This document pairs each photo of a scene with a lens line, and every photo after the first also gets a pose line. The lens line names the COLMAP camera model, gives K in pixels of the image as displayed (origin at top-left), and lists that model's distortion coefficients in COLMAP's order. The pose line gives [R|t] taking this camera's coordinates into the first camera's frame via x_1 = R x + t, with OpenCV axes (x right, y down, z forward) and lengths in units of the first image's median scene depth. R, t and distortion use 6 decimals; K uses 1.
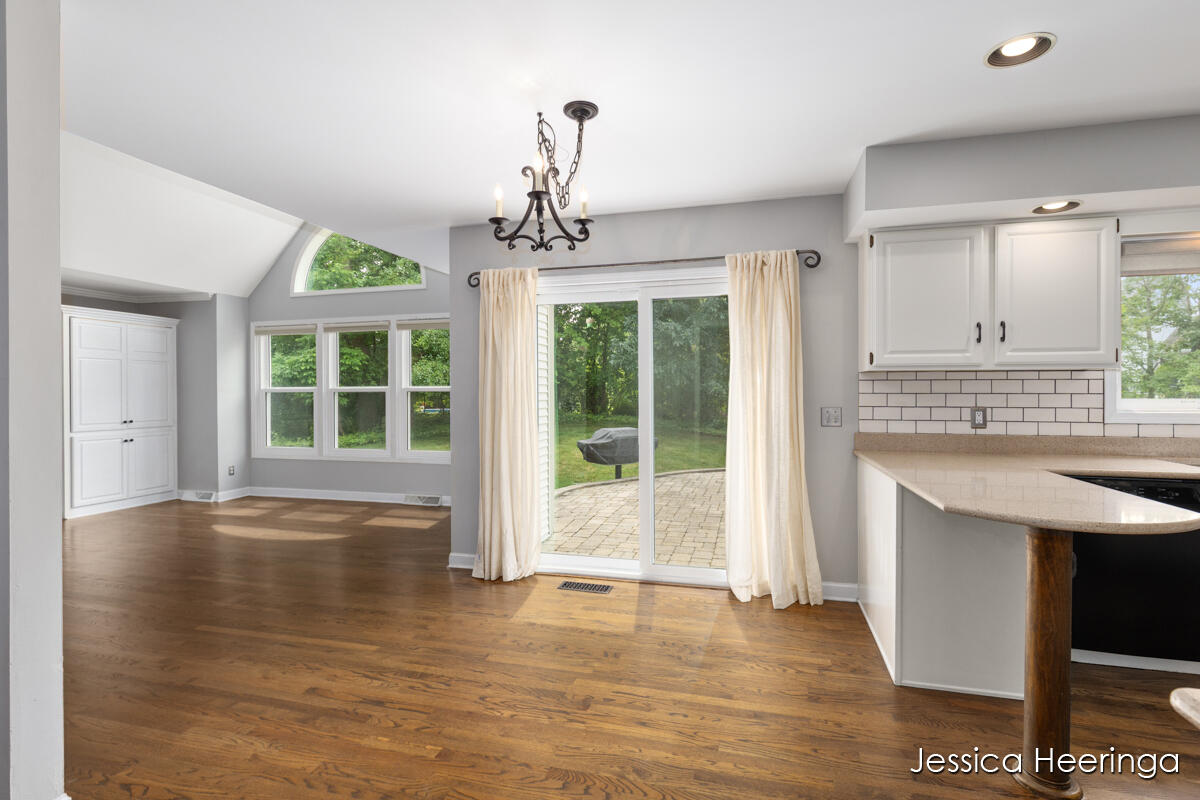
lens RADIAL K [[557.6, 0, 603.9], [0, 557.6, 393.8], [0, 0, 1]] dist [-0.003680, 0.000379]
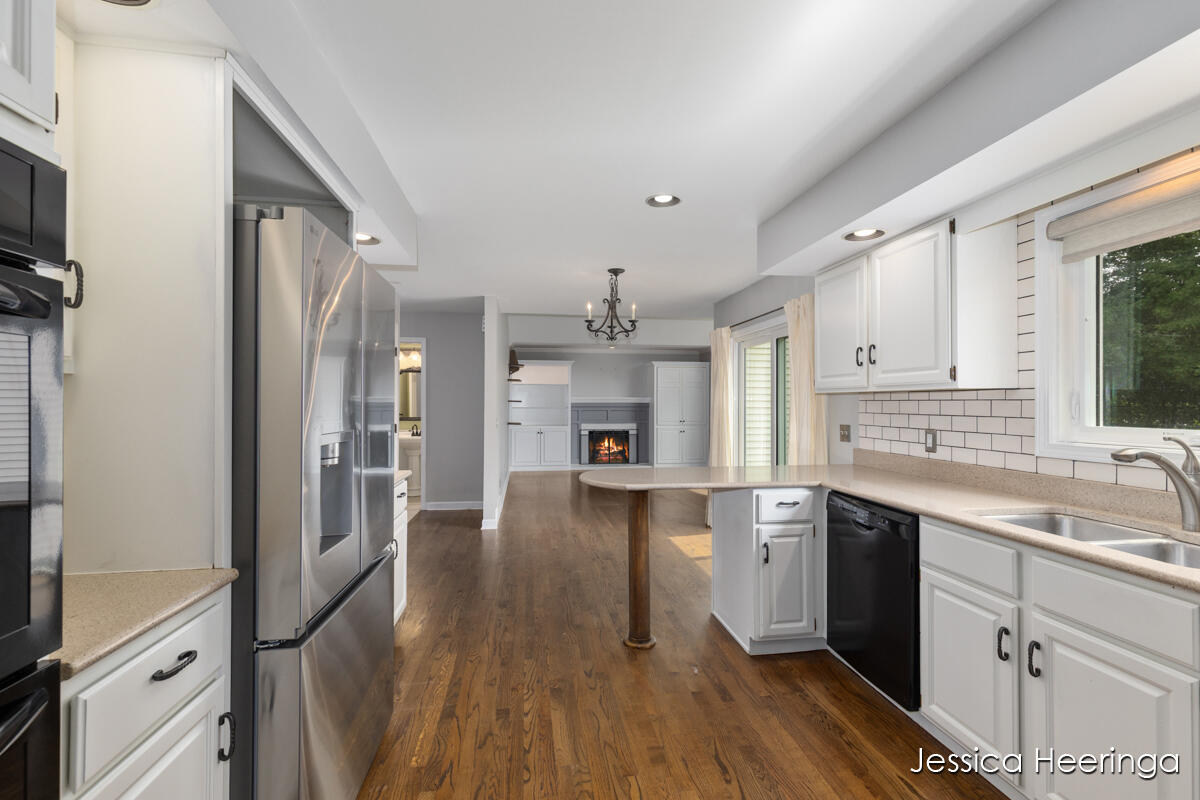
lens RADIAL K [[543.2, 0, 597.5], [0, 543.2, 399.6], [0, 0, 1]] dist [0.011177, -0.001013]
pose [[0.379071, -0.002297, -0.925365, 0.645116], [-0.005862, 0.999971, -0.004883, -0.009153], [0.925349, 0.007276, 0.379047, 0.065079]]
